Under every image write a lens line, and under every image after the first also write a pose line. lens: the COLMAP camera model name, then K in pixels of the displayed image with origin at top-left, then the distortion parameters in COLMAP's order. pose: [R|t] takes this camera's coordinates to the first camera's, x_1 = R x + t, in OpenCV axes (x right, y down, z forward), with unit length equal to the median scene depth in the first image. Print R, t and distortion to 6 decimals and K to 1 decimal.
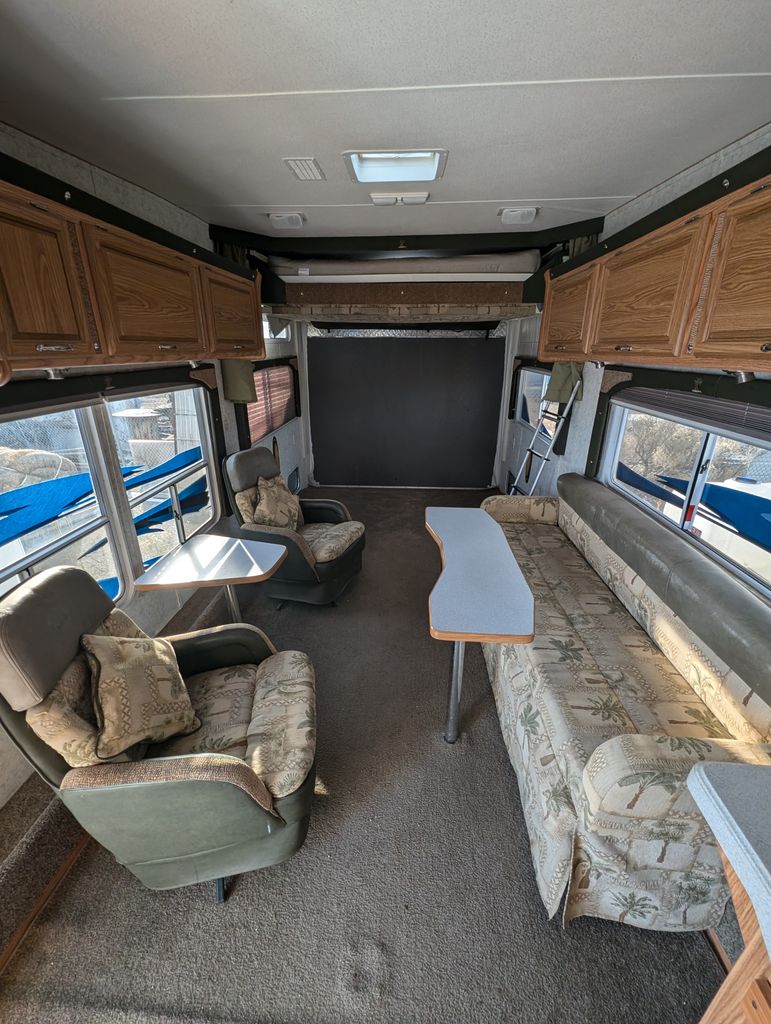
lens RADIAL K [[421.4, 0, 385.5], [0, 421.4, 512.0], [0, 0, 1]] dist [-0.001490, -0.000002]
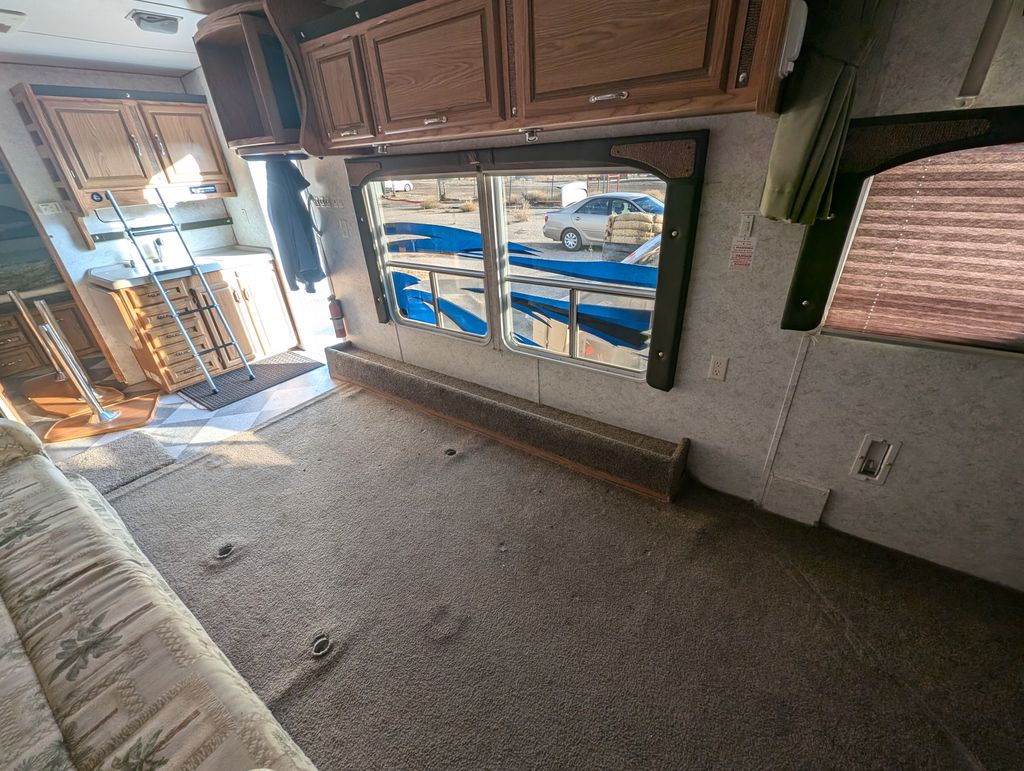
lens RADIAL K [[421.4, 0, 512.0], [0, 421.4, 385.5], [0, 0, 1]] dist [-0.001490, -0.000002]
pose [[-0.523274, 0.422830, -0.739865, 0.311822], [-0.260962, 0.746995, 0.611472, -0.453905], [0.811223, 0.513044, -0.280540, 1.367524]]
